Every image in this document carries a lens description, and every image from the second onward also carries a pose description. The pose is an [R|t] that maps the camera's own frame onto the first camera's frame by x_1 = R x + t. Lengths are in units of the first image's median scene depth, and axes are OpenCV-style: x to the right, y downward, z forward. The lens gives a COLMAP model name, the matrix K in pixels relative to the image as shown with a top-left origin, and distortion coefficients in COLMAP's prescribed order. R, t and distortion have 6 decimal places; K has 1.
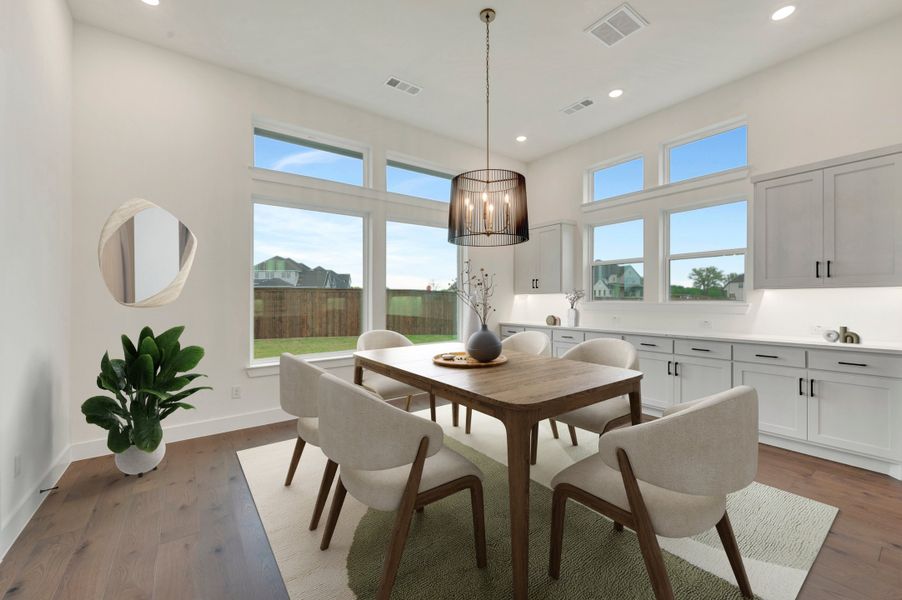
lens RADIAL K [[361.3, 0, 443.4], [0, 361.3, 300.4], [0, 0, 1]] dist [-0.002133, 0.000446]
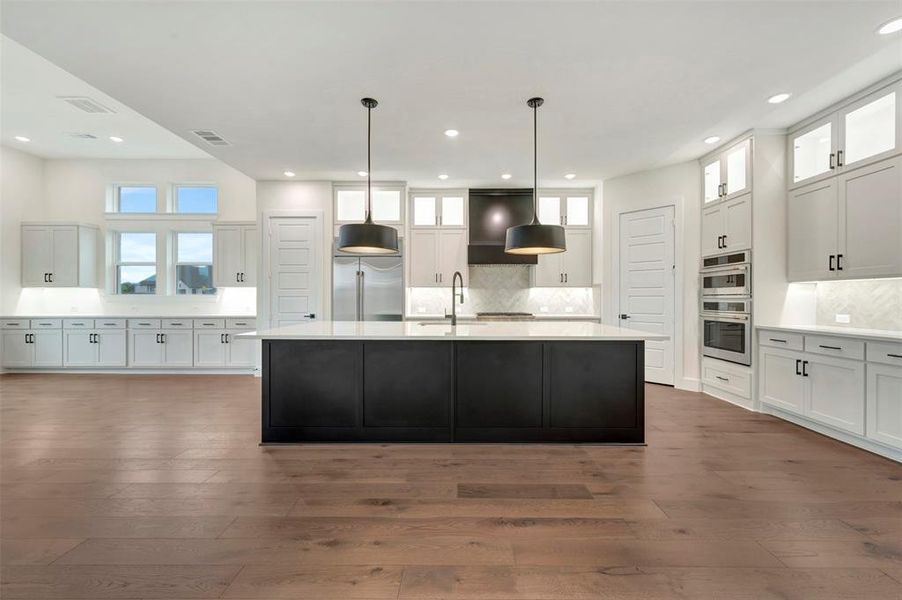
lens RADIAL K [[361.3, 0, 454.3], [0, 361.3, 297.8], [0, 0, 1]] dist [-0.002133, 0.000446]
pose [[0.582551, 0.004576, 0.812781, 0.117640], [0.000312, 0.999983, -0.005853, 0.026155], [-0.812794, 0.003663, 0.582539, -0.789423]]
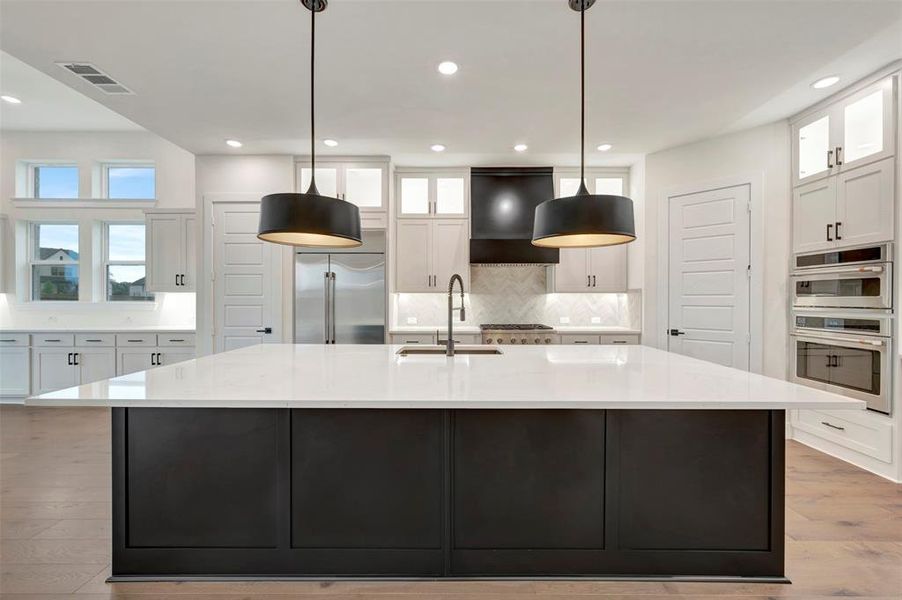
lens RADIAL K [[361.3, 0, 449.8], [0, 361.3, 299.6], [0, 0, 1]] dist [-0.002133, 0.000446]
pose [[0.589937, 0.000966, 0.807449, 0.377381], [-0.001154, 0.999999, -0.000354, -0.003660], [-0.807449, -0.000723, 0.589937, -0.606834]]
